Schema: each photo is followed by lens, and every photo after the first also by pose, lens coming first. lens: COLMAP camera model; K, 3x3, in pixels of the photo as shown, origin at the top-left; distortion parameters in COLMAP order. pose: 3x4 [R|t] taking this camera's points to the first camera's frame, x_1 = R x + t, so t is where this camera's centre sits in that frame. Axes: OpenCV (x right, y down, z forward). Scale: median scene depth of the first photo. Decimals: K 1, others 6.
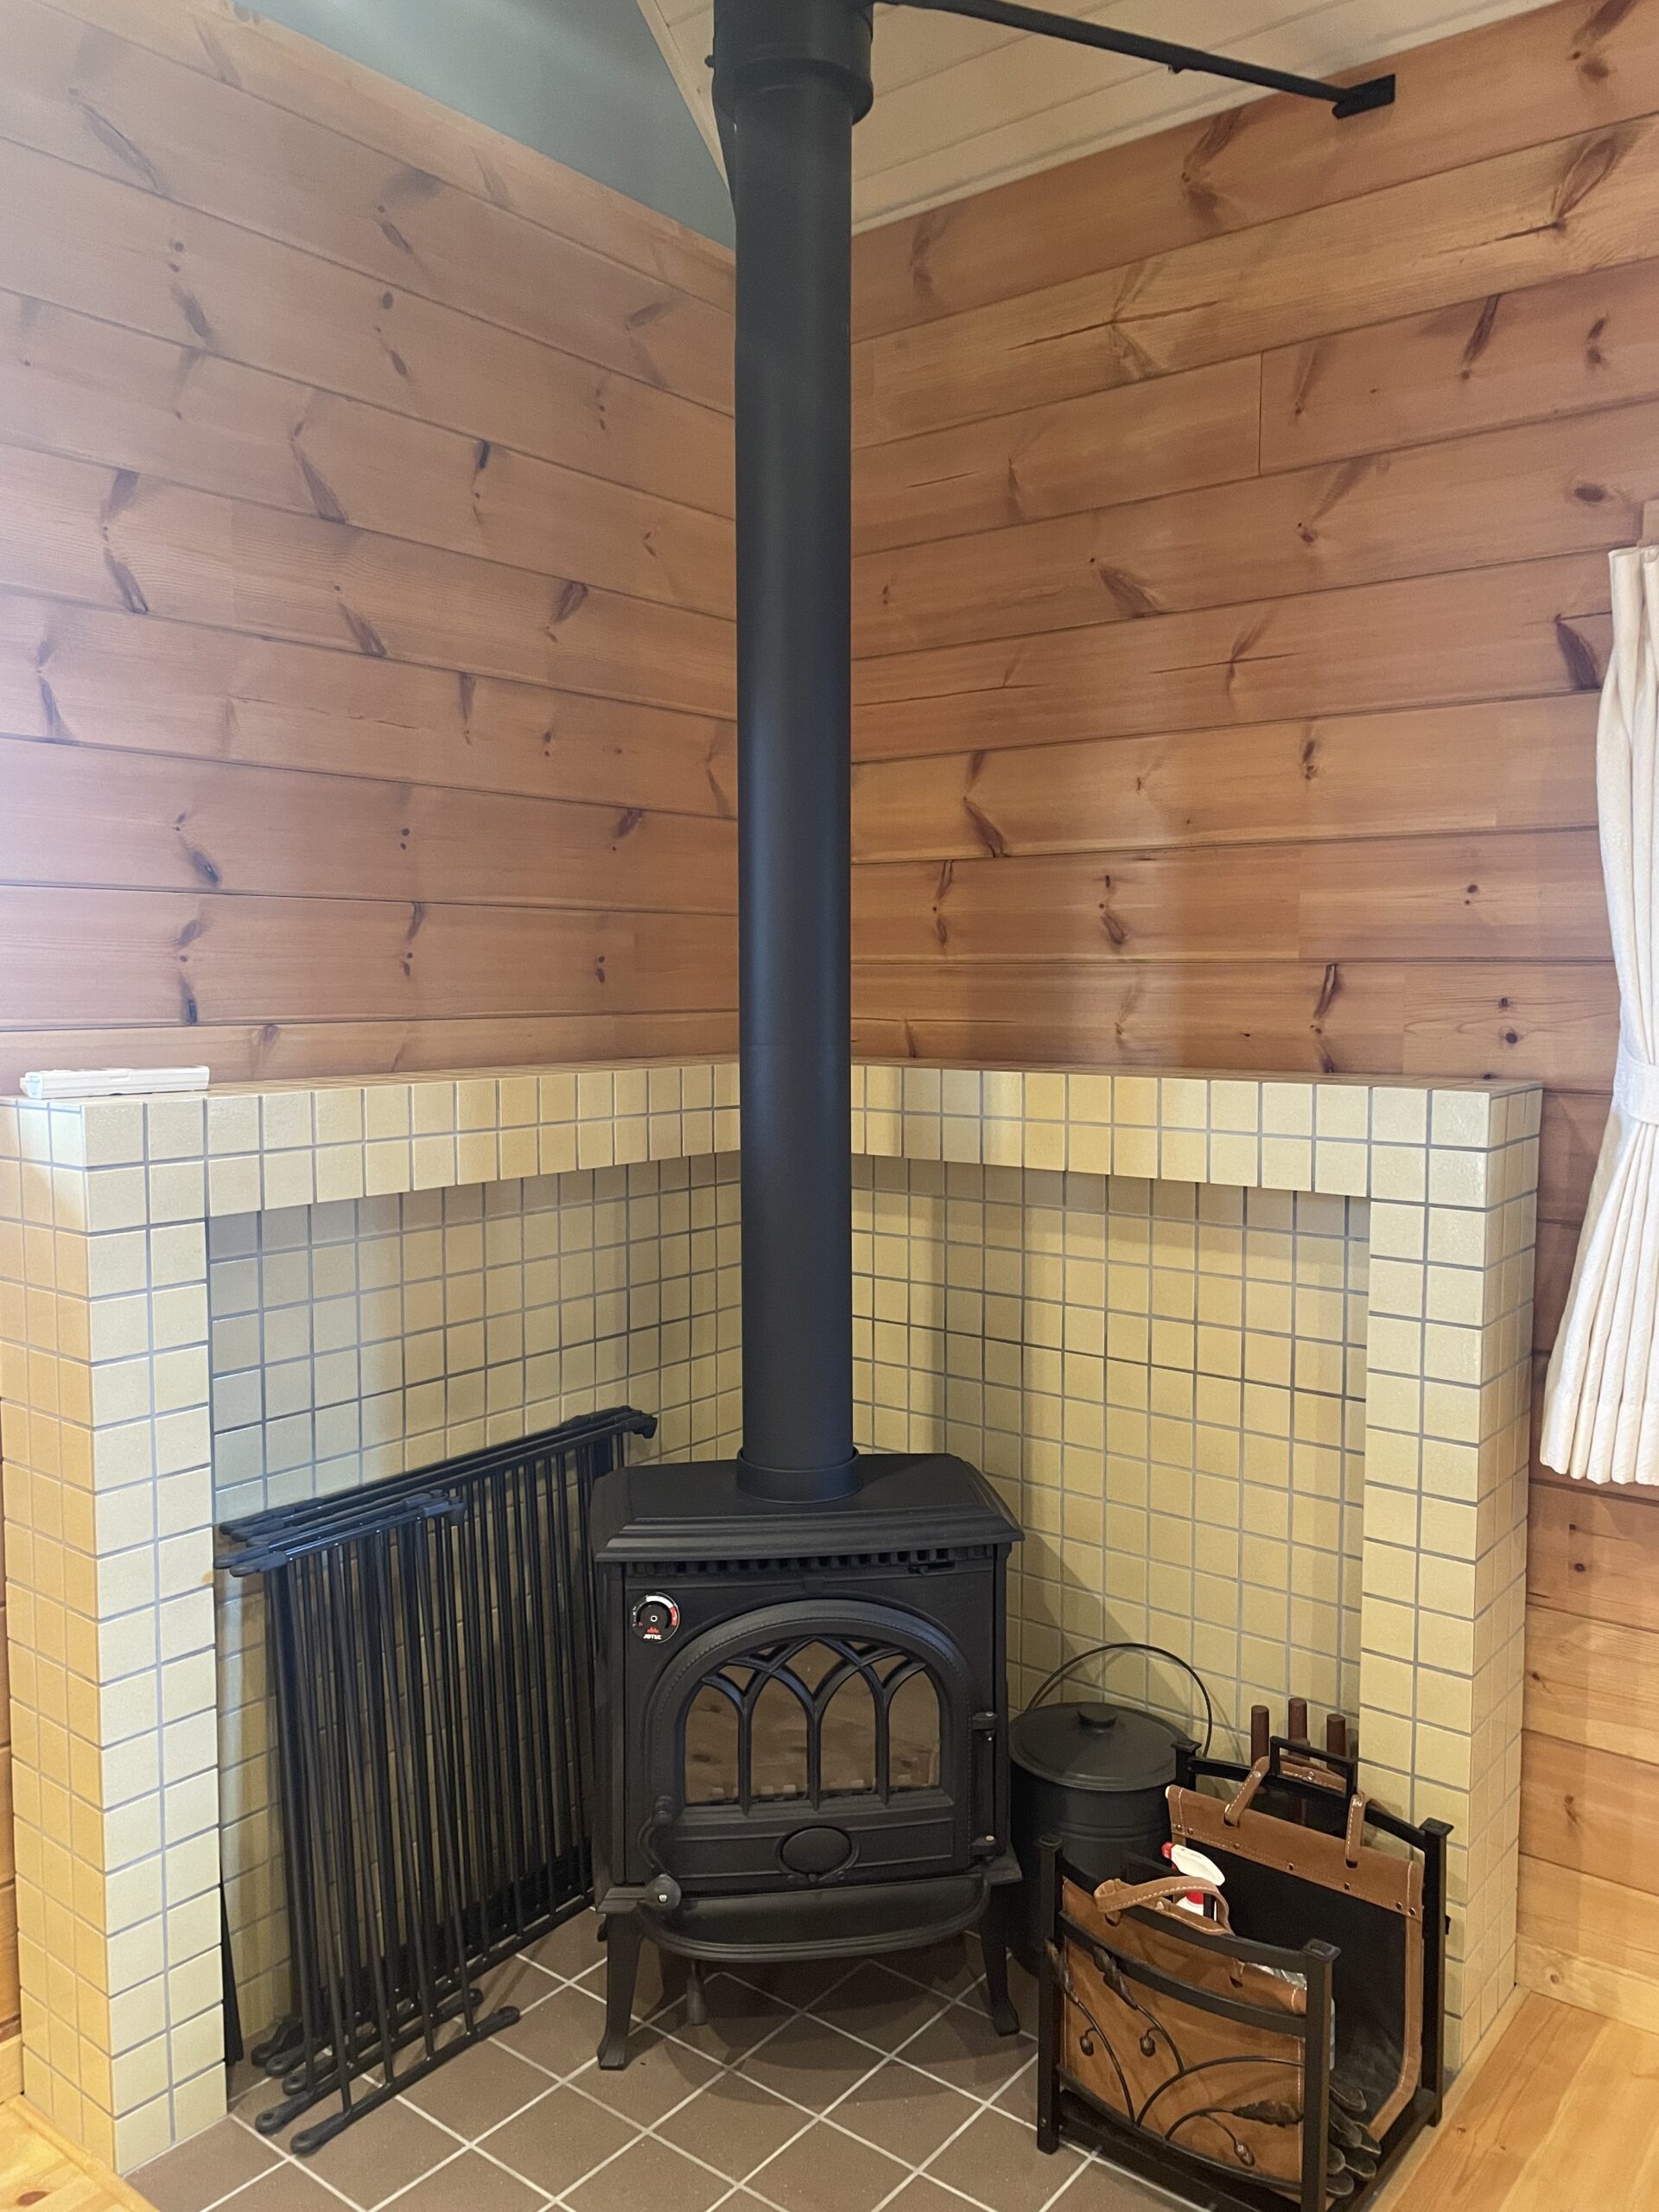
lens RADIAL K [[1679.3, 0, 830.9], [0, 1679.3, 1115.7], [0, 0, 1]] dist [-0.001662, 0.001934]
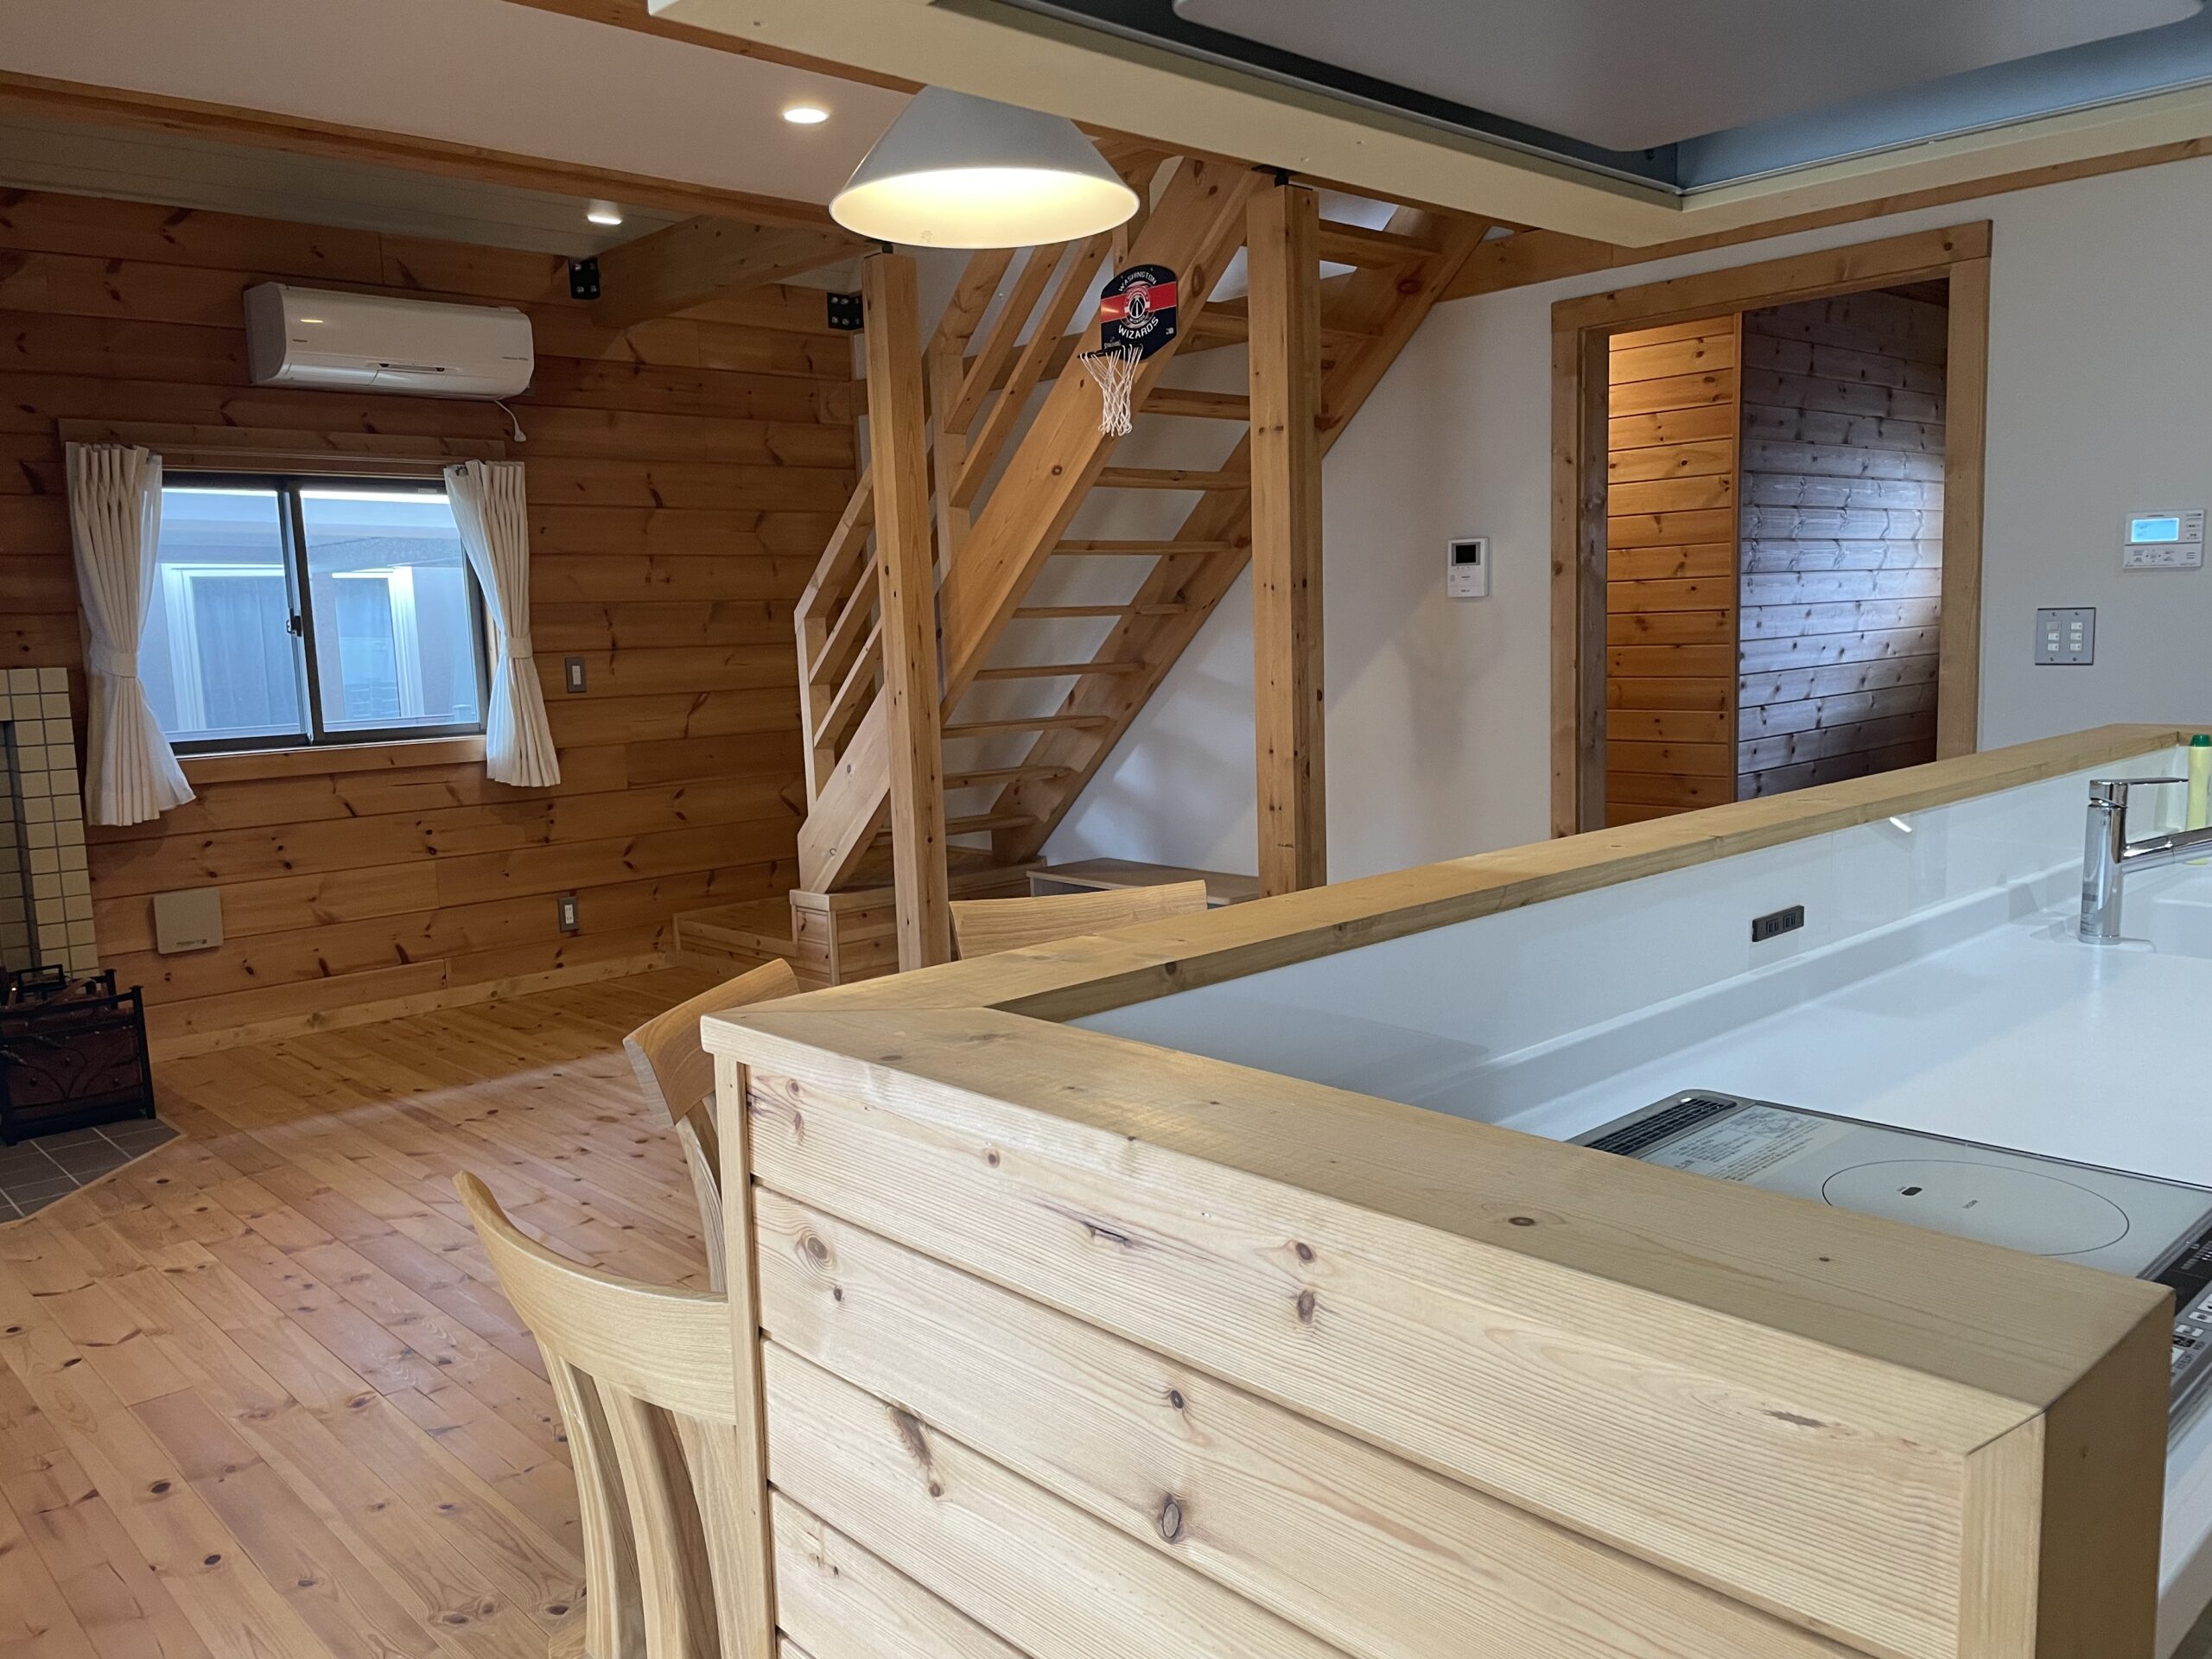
lens RADIAL K [[1679.3, 0, 1108.6], [0, 1679.3, 833.8], [0, 0, 1]] dist [-0.001662, 0.001934]
pose [[0.149158, -0.135231, 0.979522, -1.659159], [0.118115, 0.985948, 0.118132, 0.105894], [-0.981733, 0.098076, 0.163035, -0.767182]]
